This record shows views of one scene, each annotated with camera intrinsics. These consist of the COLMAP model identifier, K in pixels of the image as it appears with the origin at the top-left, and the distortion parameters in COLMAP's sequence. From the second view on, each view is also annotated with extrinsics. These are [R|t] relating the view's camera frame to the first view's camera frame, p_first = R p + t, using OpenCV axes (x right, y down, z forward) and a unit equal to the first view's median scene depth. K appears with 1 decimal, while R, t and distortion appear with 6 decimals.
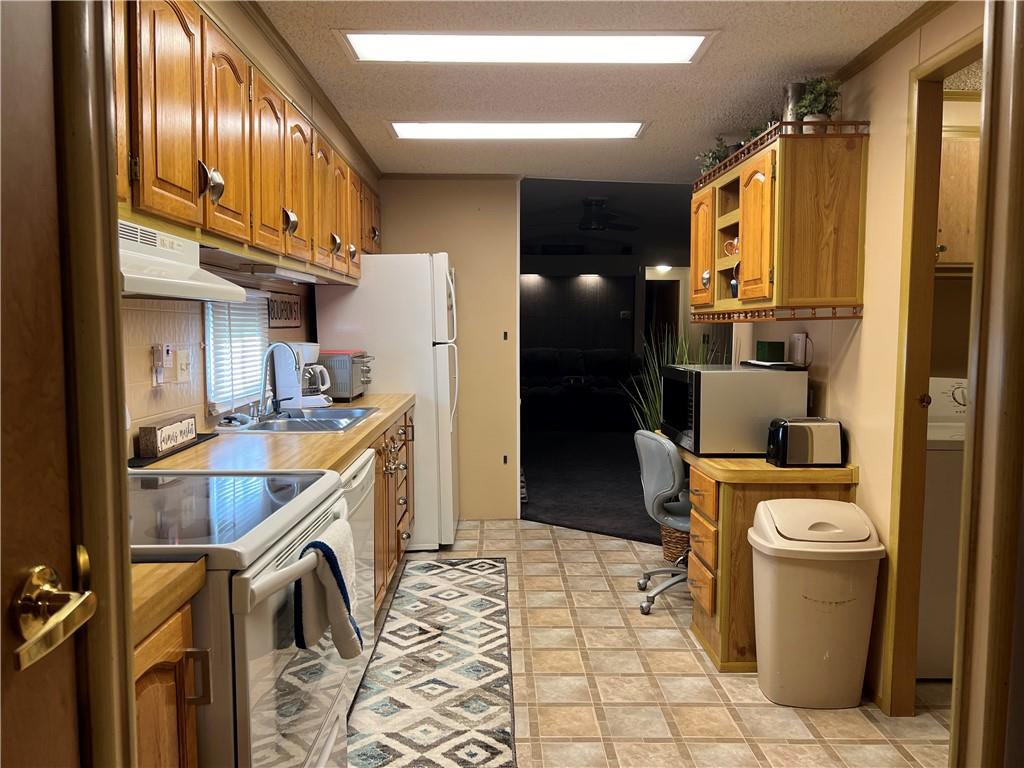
lens RADIAL K [[771.1, 0, 511.8], [0, 771.1, 381.6], [0, 0, 1]] dist [0.055215, -0.035430]
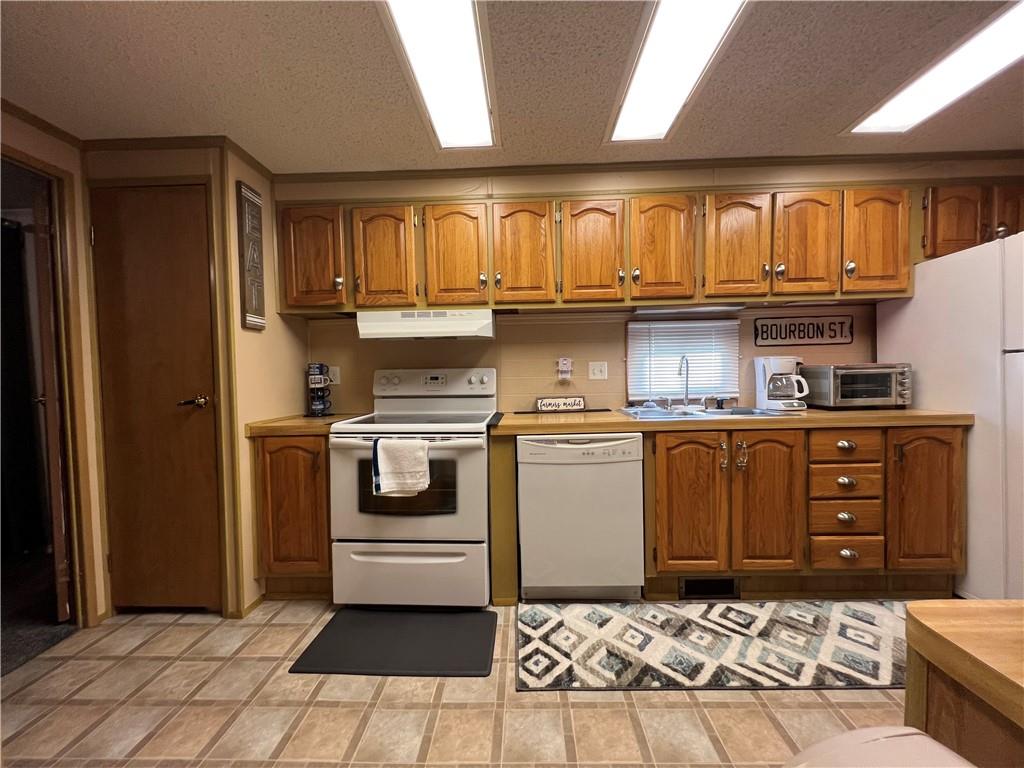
lens RADIAL K [[412.7, 0, 513.0], [0, 412.7, 385.4], [0, 0, 1]] dist [0.002787, 0.000922]
pose [[-0.046579, 0.033946, -0.998338, 0.460323], [-0.049500, 0.998116, 0.036248, -0.008128], [0.997687, 0.051106, -0.044811, 0.707520]]
